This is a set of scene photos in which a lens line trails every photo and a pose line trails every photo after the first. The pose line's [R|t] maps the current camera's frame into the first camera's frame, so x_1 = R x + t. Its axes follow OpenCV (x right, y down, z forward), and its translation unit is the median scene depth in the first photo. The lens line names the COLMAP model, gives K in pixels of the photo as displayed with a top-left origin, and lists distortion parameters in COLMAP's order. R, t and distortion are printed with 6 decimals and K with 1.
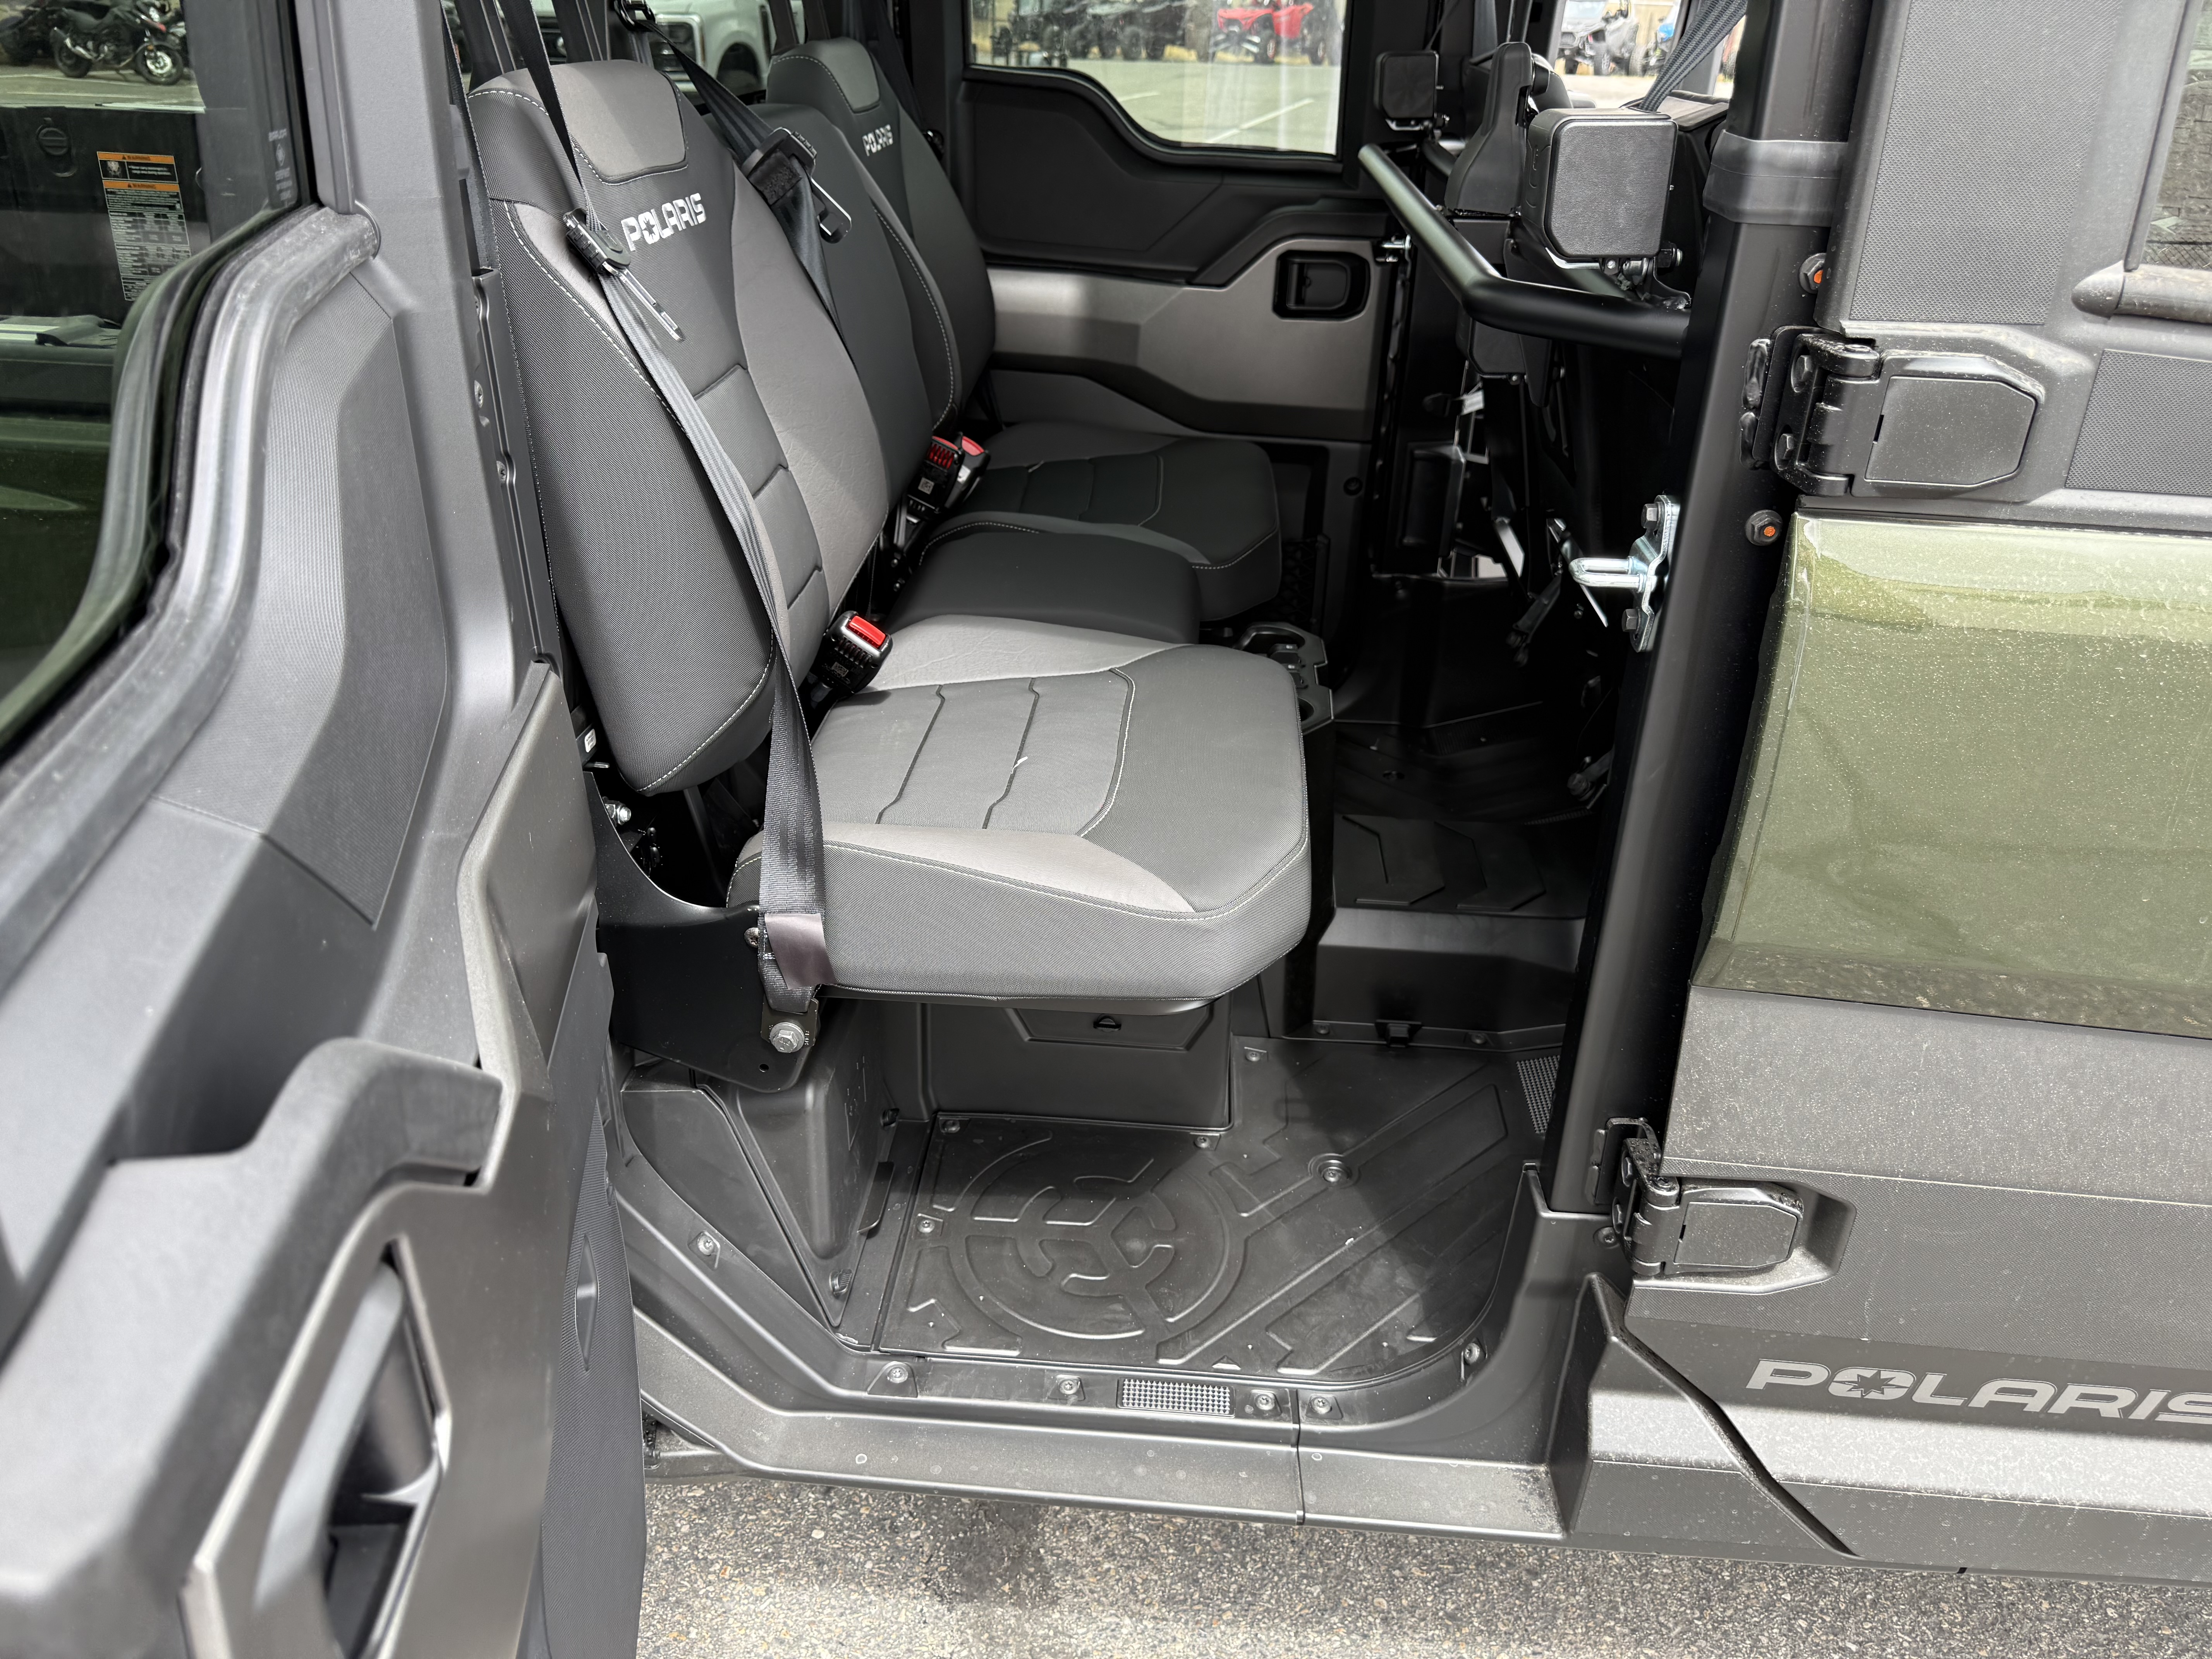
lens RADIAL K [[1560.7, 0, 1092.1], [0, 1560.7, 827.3], [0, 0, 1]] dist [0.029866, -0.049496]
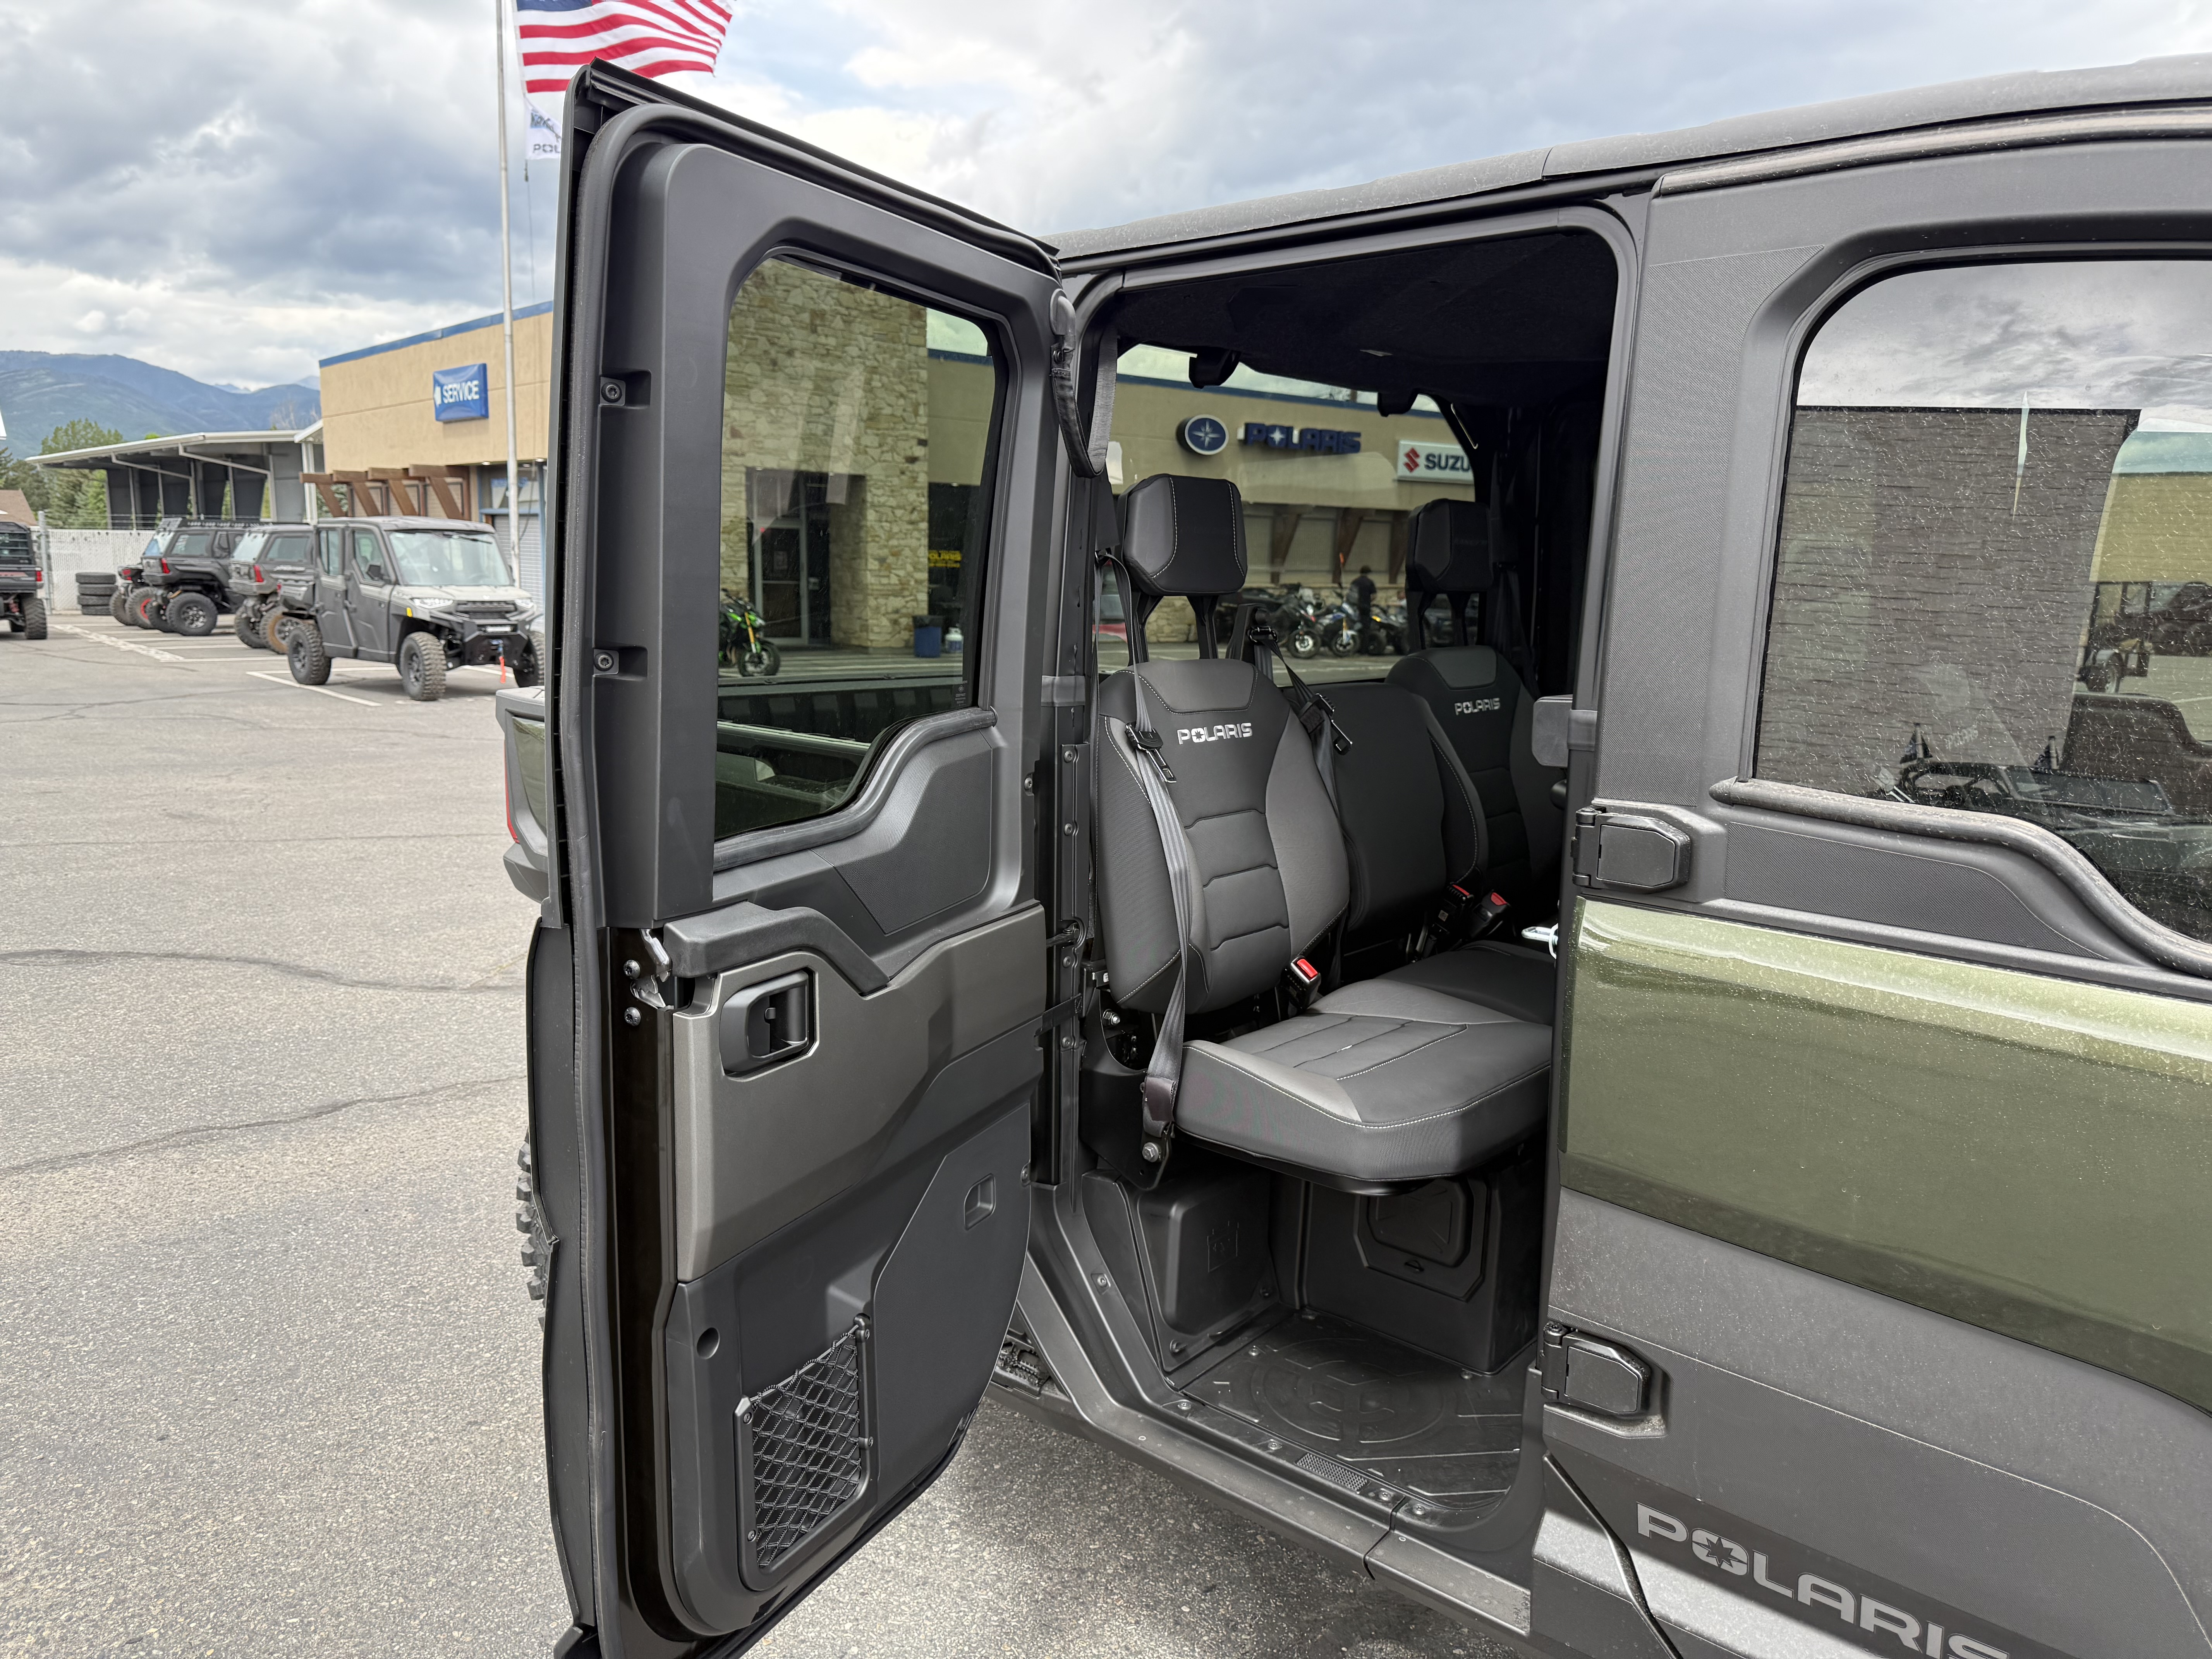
lens RADIAL K [[1560.7, 0, 1105.2], [0, 1560.7, 840.1], [0, 0, 1]] dist [0.029866, -0.049496]
pose [[0.802492, 0.089037, -0.589983, 0.718191], [-0.276580, 0.931662, -0.235602, 0.216256], [0.528688, 0.352247, 0.772277, -0.490915]]
